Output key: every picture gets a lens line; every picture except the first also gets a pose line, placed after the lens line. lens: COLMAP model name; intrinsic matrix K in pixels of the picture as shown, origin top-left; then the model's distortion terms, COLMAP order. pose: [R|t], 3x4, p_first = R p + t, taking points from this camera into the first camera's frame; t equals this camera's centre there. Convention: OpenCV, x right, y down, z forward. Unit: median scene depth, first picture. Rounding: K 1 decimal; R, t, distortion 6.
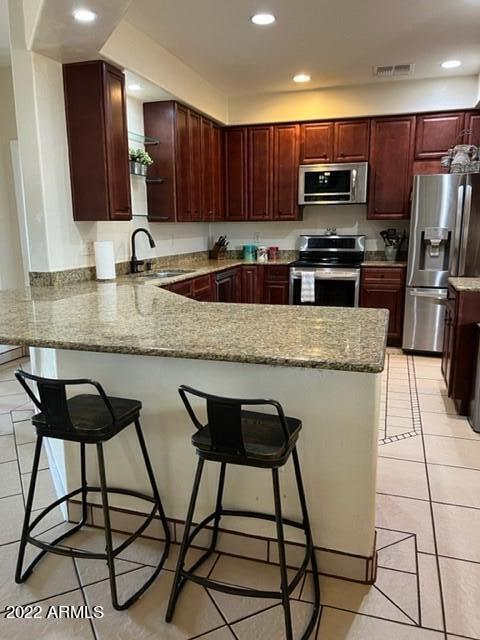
lens RADIAL K [[481.9, 0, 243.2], [0, 481.9, 321.4], [0, 0, 1]] dist [-0.003195, -0.002767]
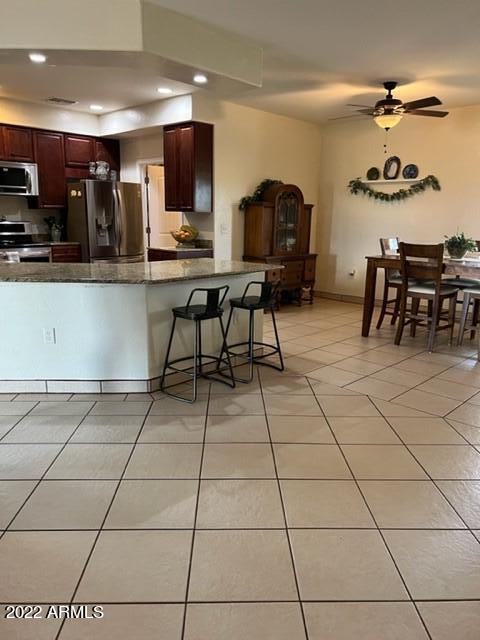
lens RADIAL K [[491.2, 0, 242.4], [0, 491.2, 322.9], [0, 0, 1]] dist [0.051825, -0.057037]
pose [[0.426948, -0.180598, 0.886059, -0.710170], [0.164339, 0.979033, 0.120362, 0.014497], [-0.889218, 0.094226, 0.447675, -0.039383]]
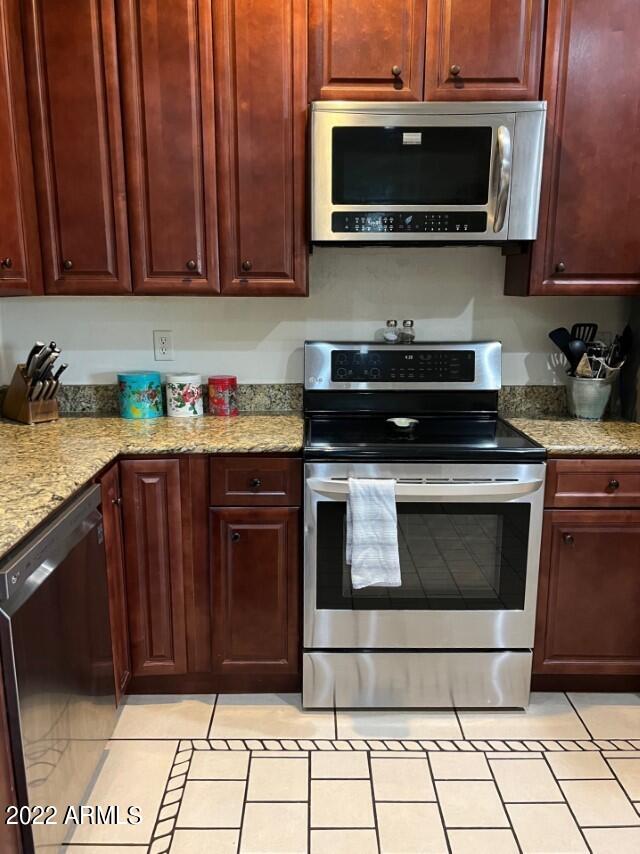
lens RADIAL K [[655.4, 0, 335.3], [0, 655.4, 422.5], [0, 0, 1]] dist [0.051825, -0.057037]
pose [[0.944711, -0.053167, 0.323565, -0.007821], [0.052256, 0.998567, 0.011510, -0.136060], [-0.323714, 0.006035, 0.946136, 0.615627]]
